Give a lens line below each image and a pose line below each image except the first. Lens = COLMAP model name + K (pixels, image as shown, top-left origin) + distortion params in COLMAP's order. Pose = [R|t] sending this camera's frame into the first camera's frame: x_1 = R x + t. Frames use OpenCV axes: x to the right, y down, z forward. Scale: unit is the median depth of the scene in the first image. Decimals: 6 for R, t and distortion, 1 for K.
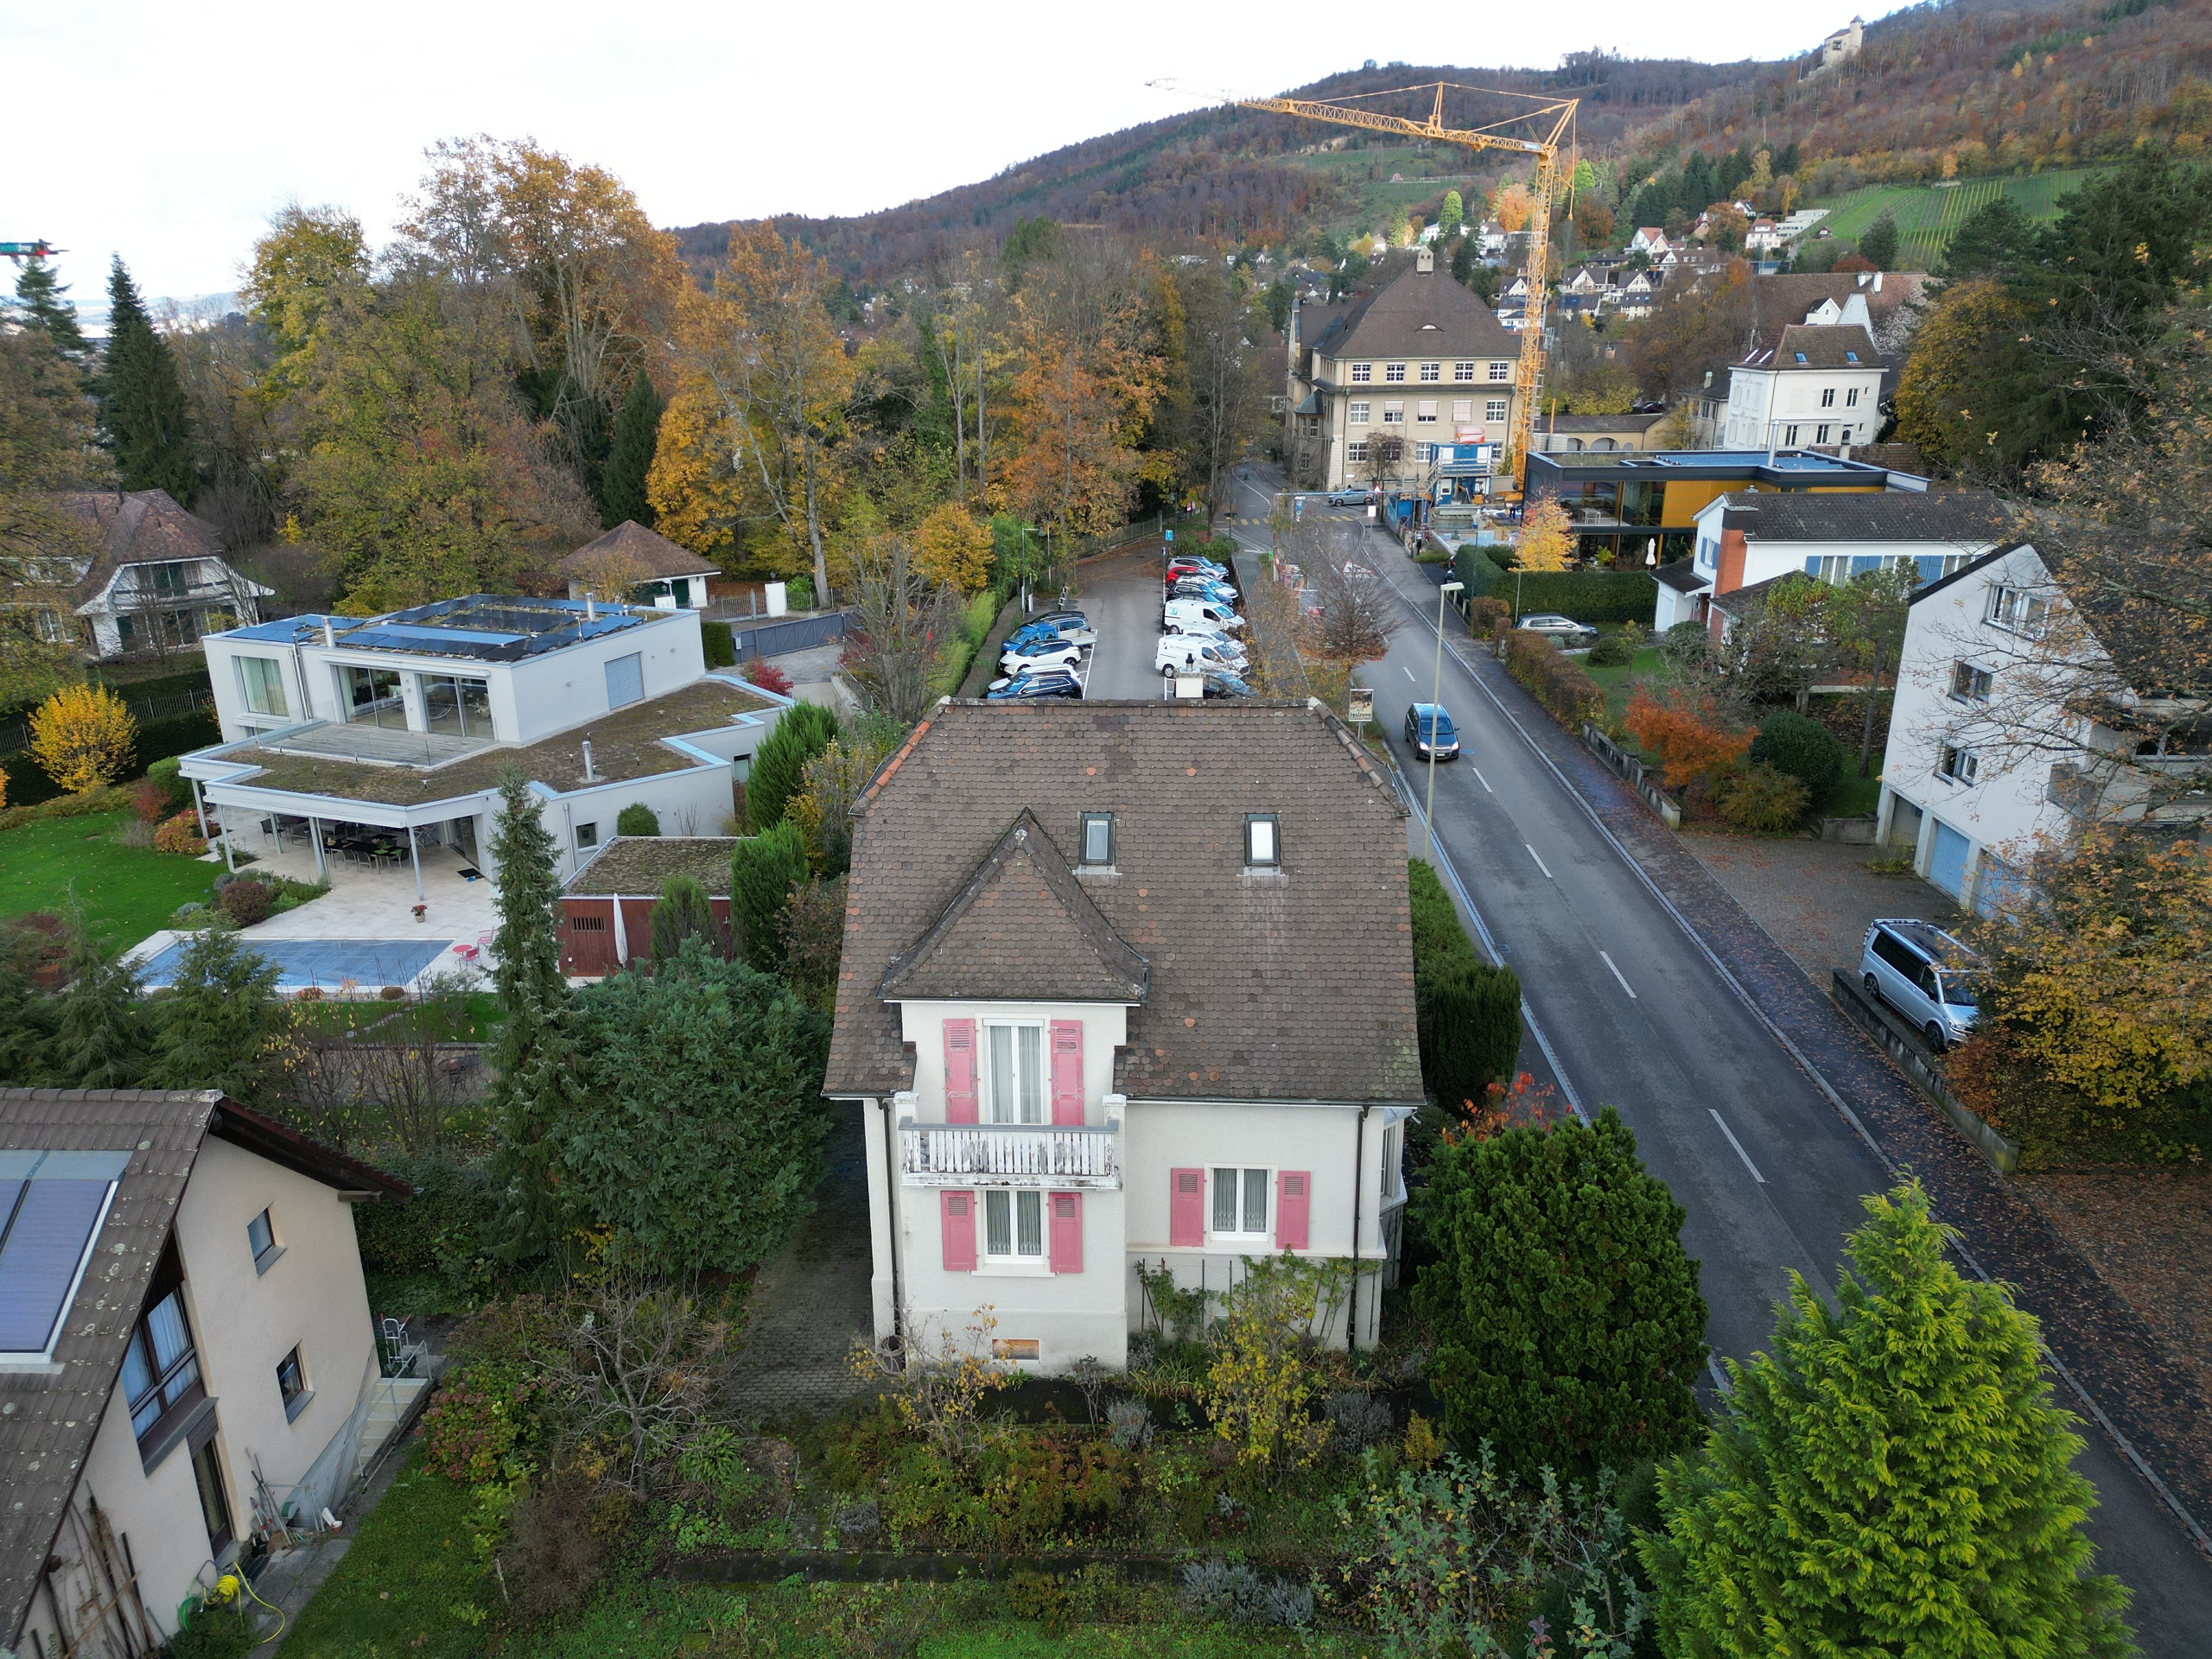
lens RADIAL K [[1543.3, 0, 1105.0], [0, 1543.3, 826.1], [0, 0, 1]] dist [0.072201, -0.061350]
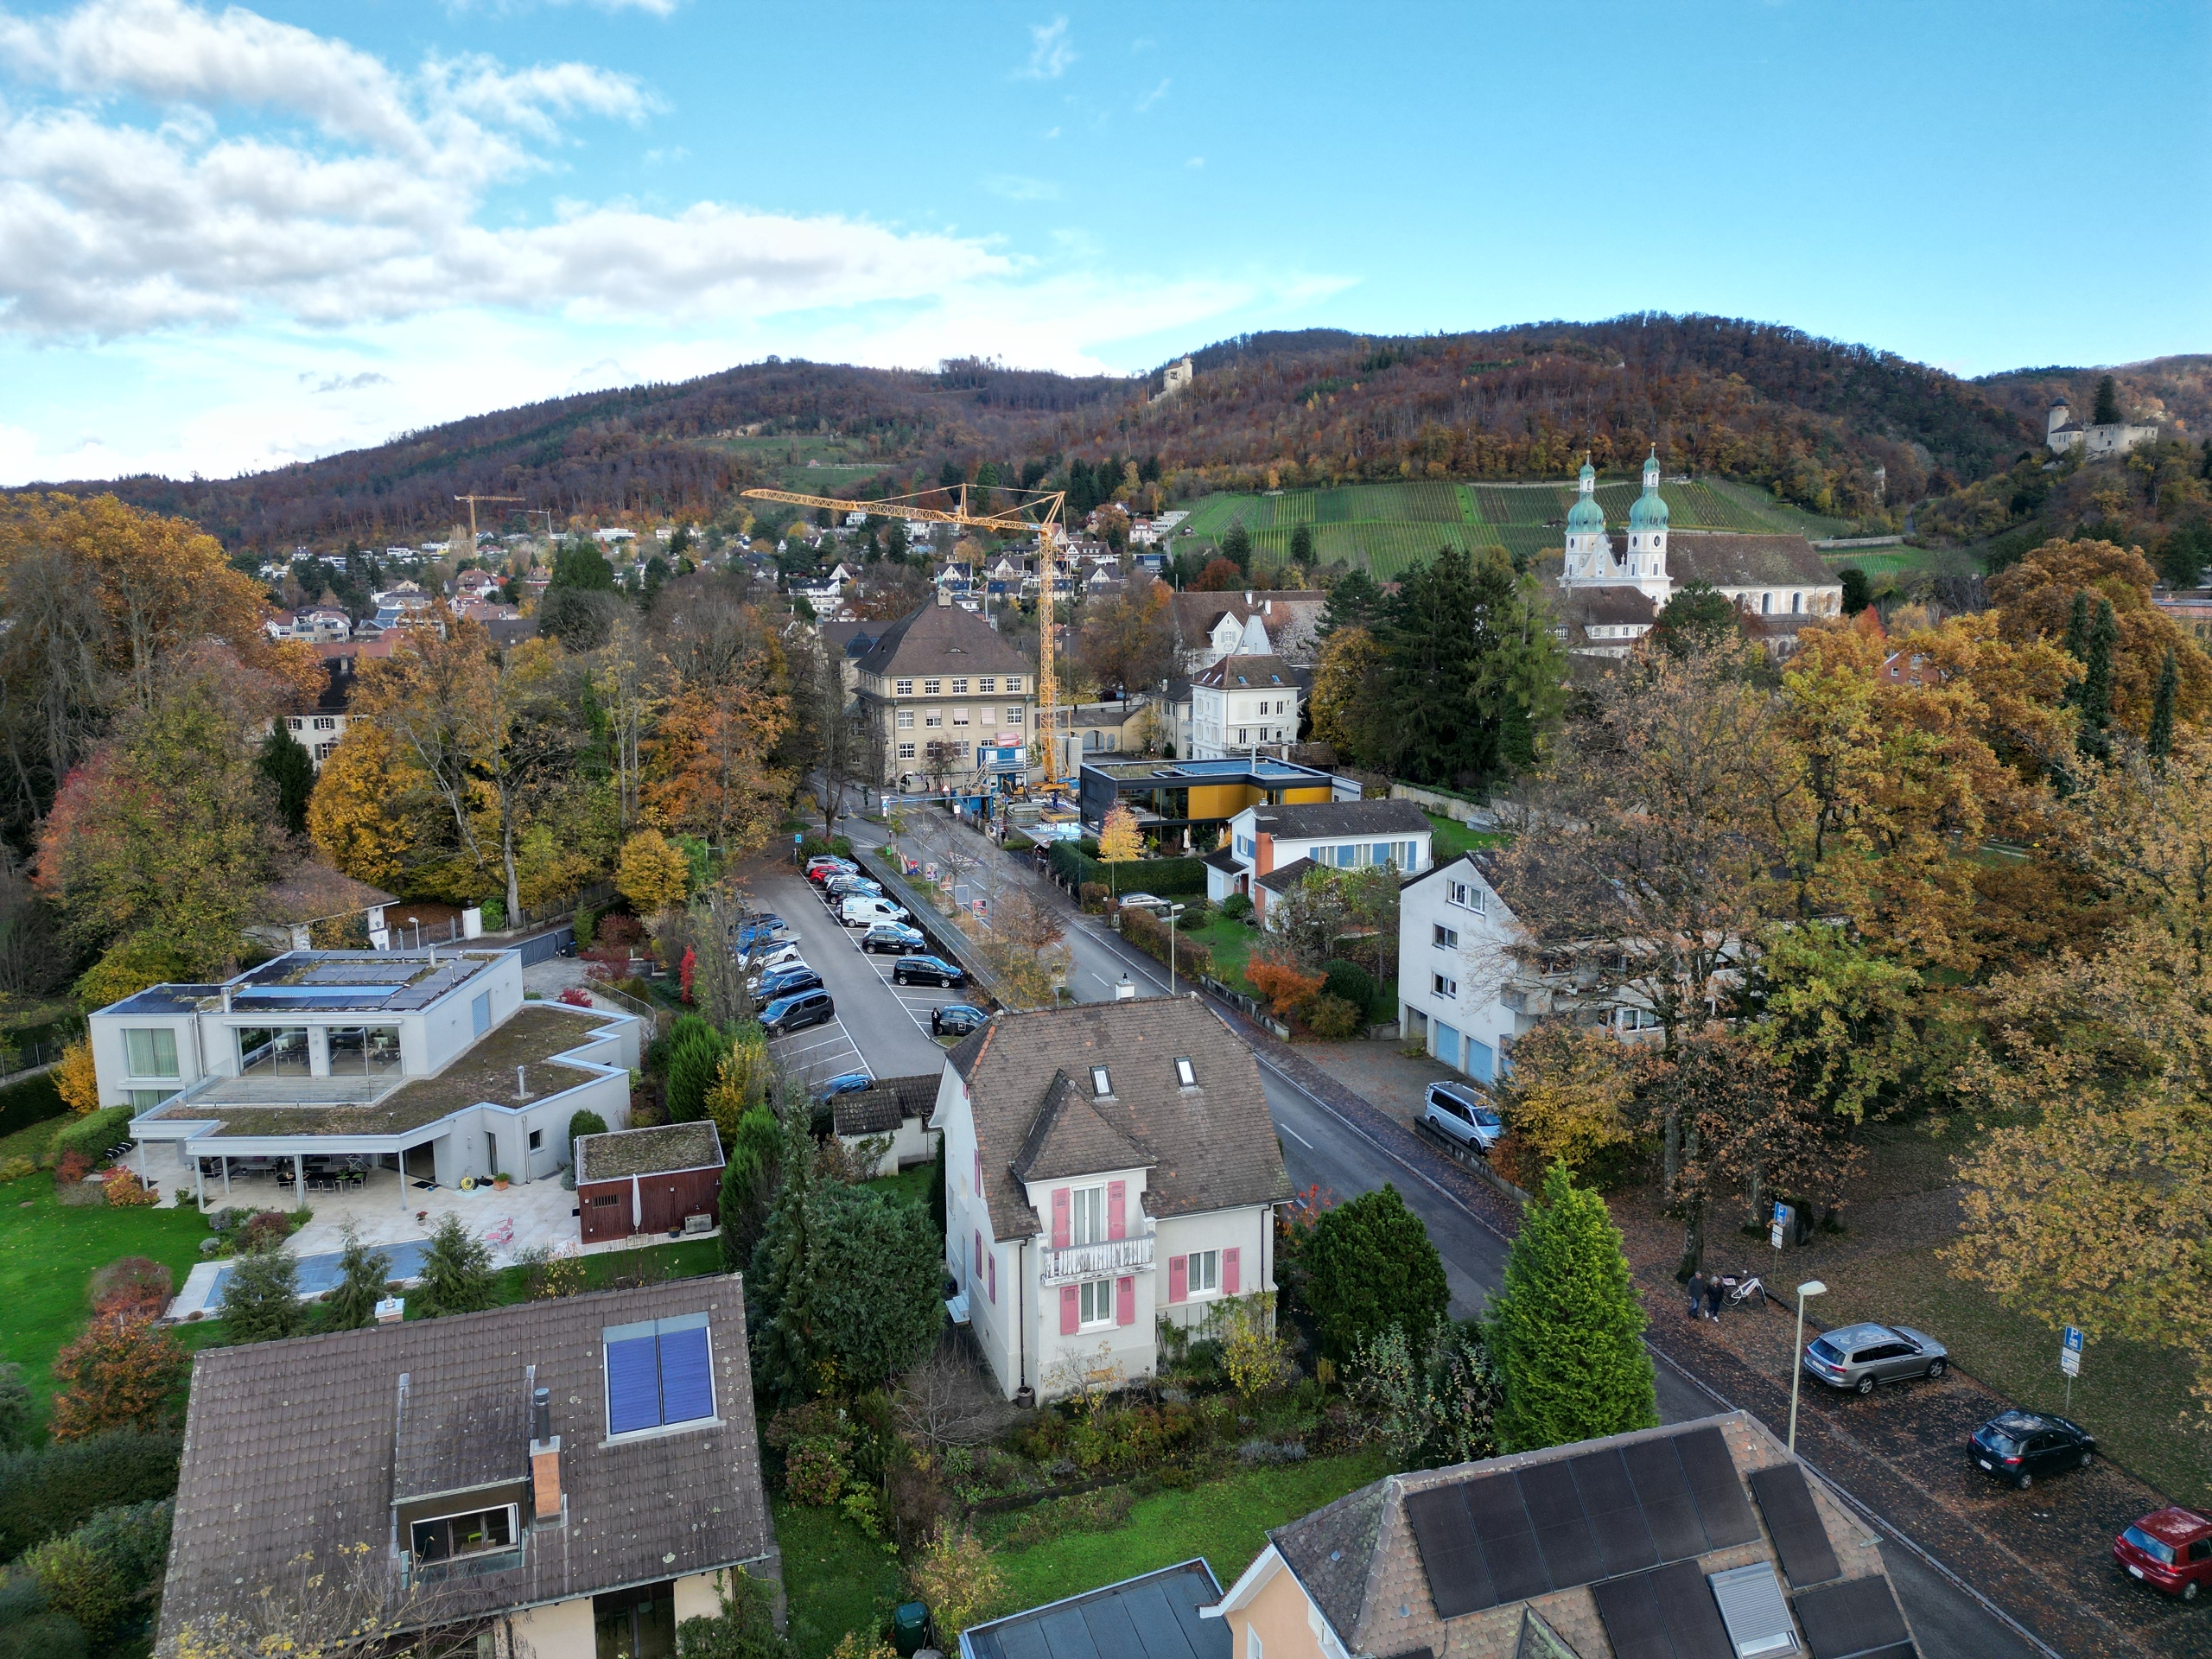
lens RADIAL K [[1543.3, 0, 1108.4], [0, 1543.3, 828.2], [0, 0, 1]] dist [0.072201, -0.061350]
pose [[0.933696, -0.057485, 0.353423, -0.349421], [0.111405, 0.984678, -0.134159, -0.023059], [-0.340296, 0.164637, 0.925793, -0.414731]]
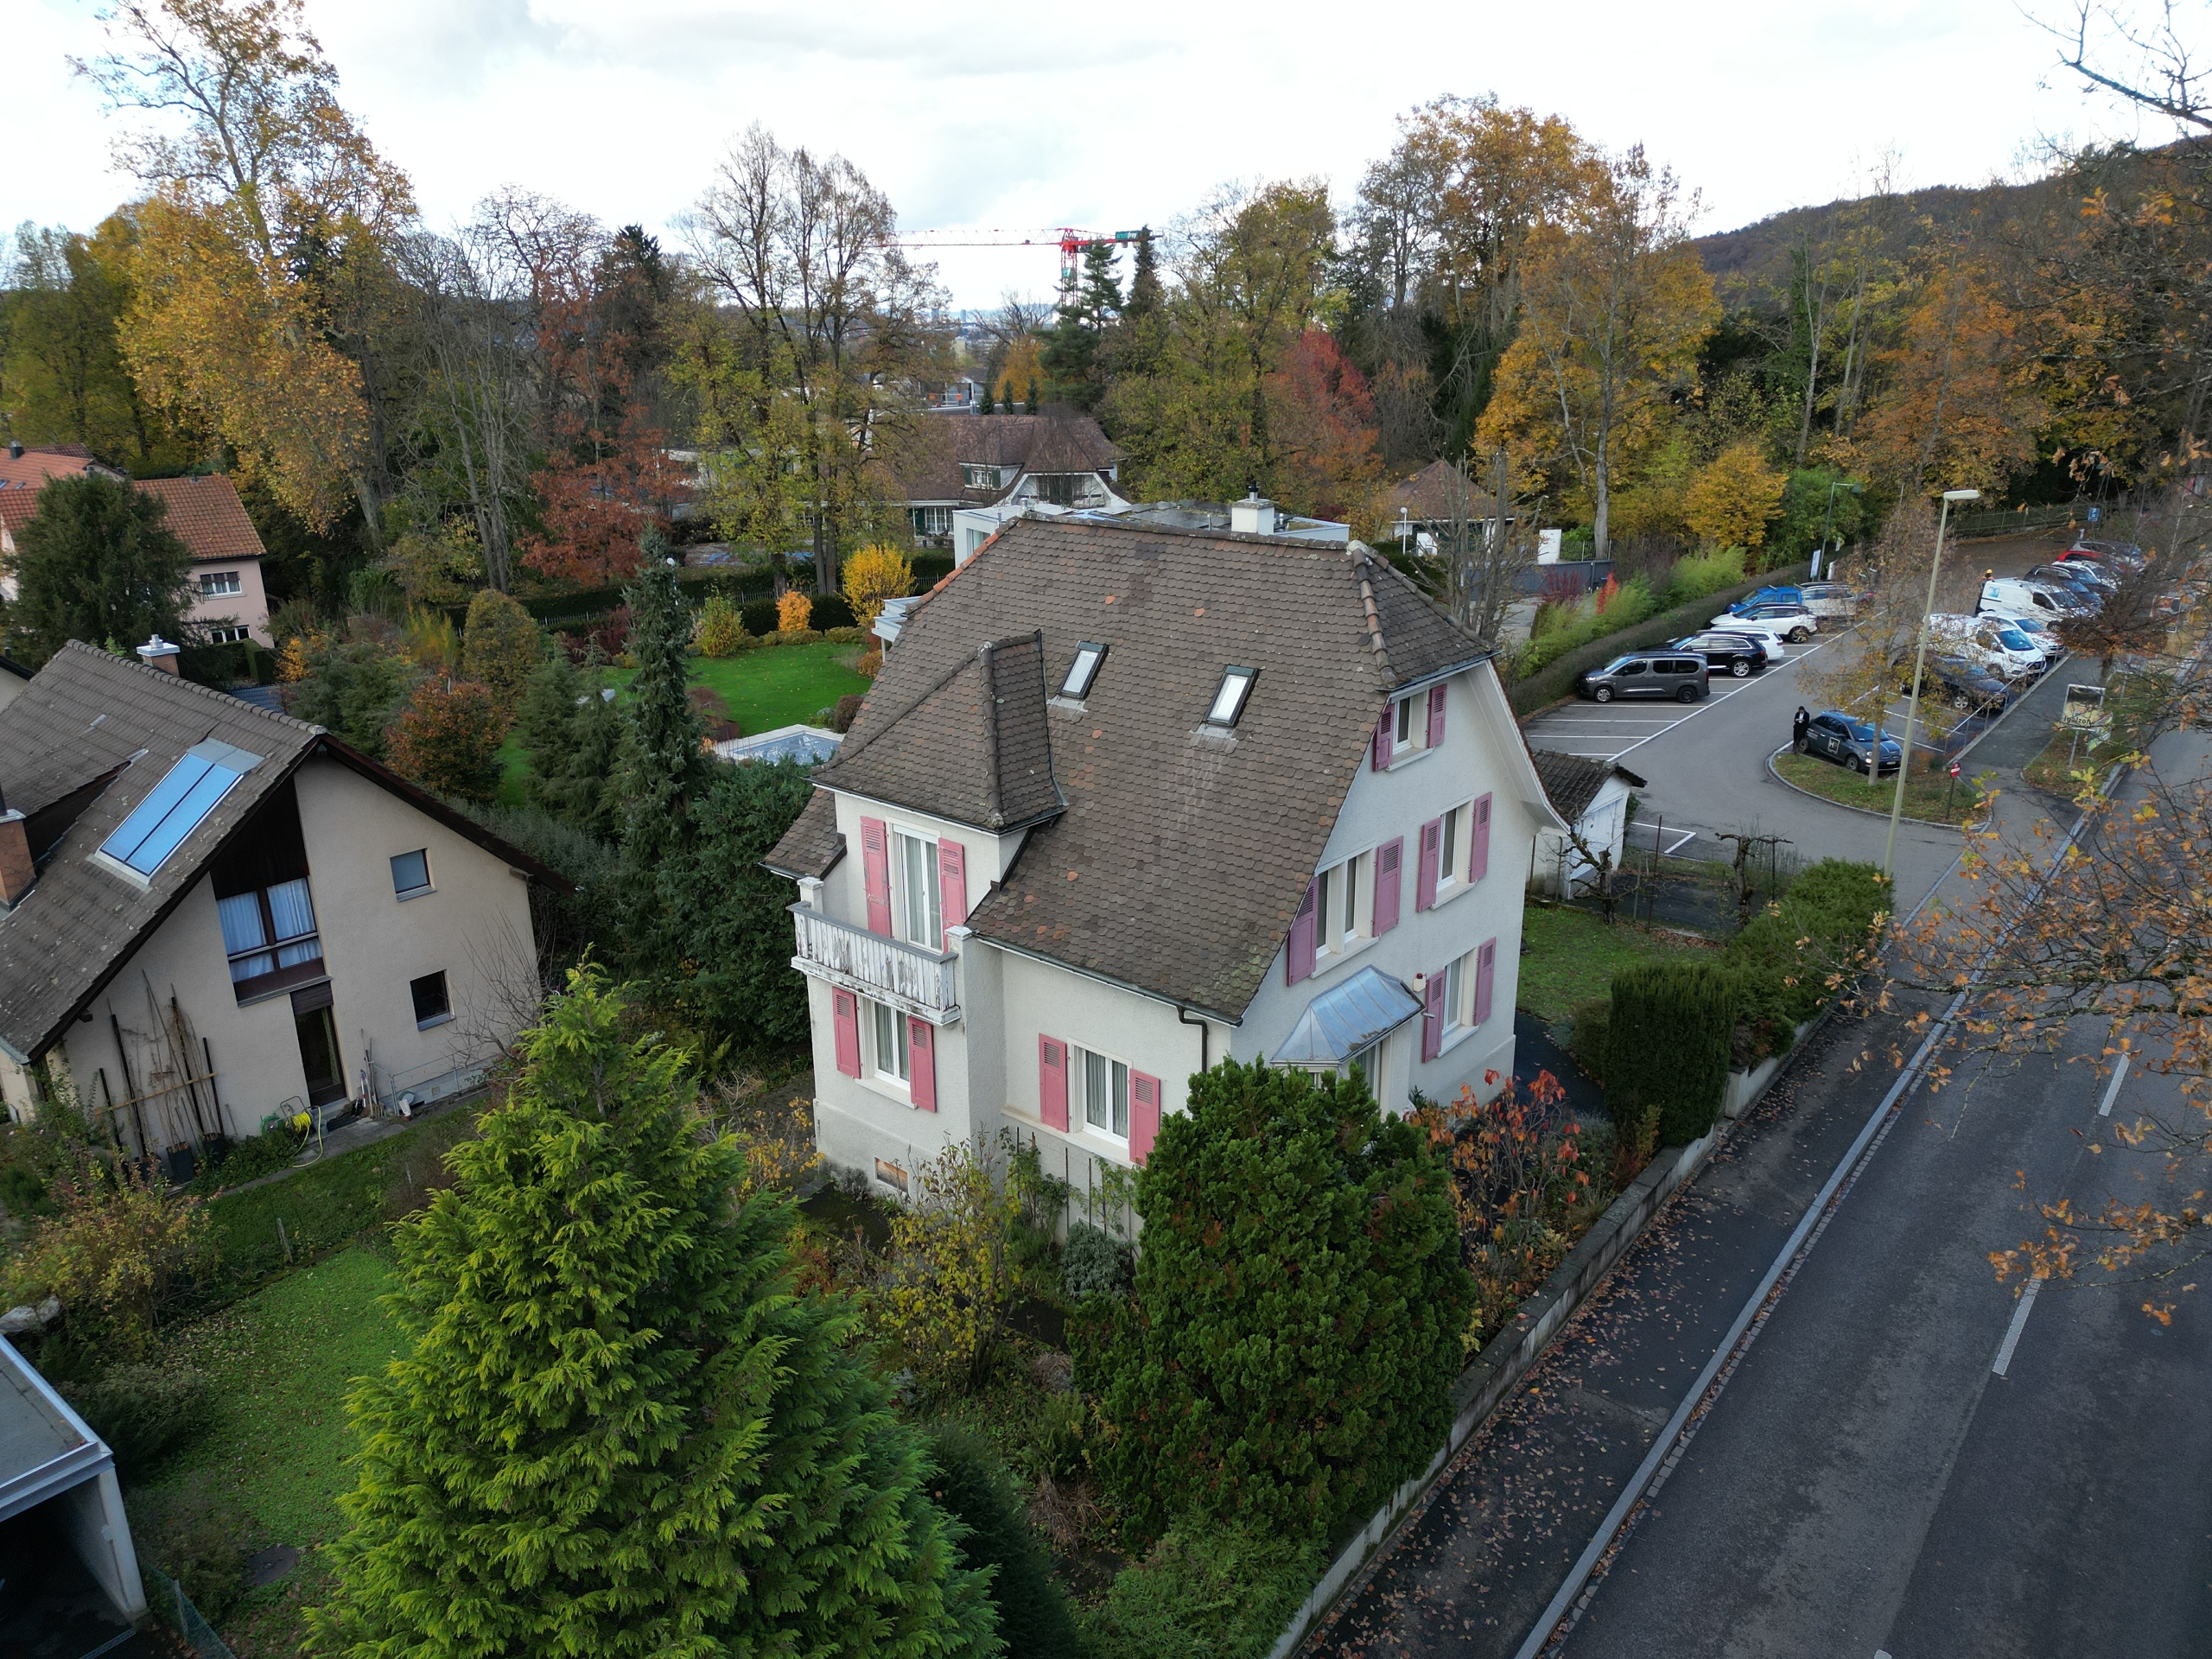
lens RADIAL K [[1543.3, 0, 1107.0], [0, 1543.3, 824.2], [0, 0, 1]] dist [0.072201, -0.061350]
pose [[0.793824, 0.190656, -0.577489, 0.305442], [-0.188751, 0.979933, 0.064063, 0.020168], [0.578115, 0.058147, 0.813881, 0.154747]]
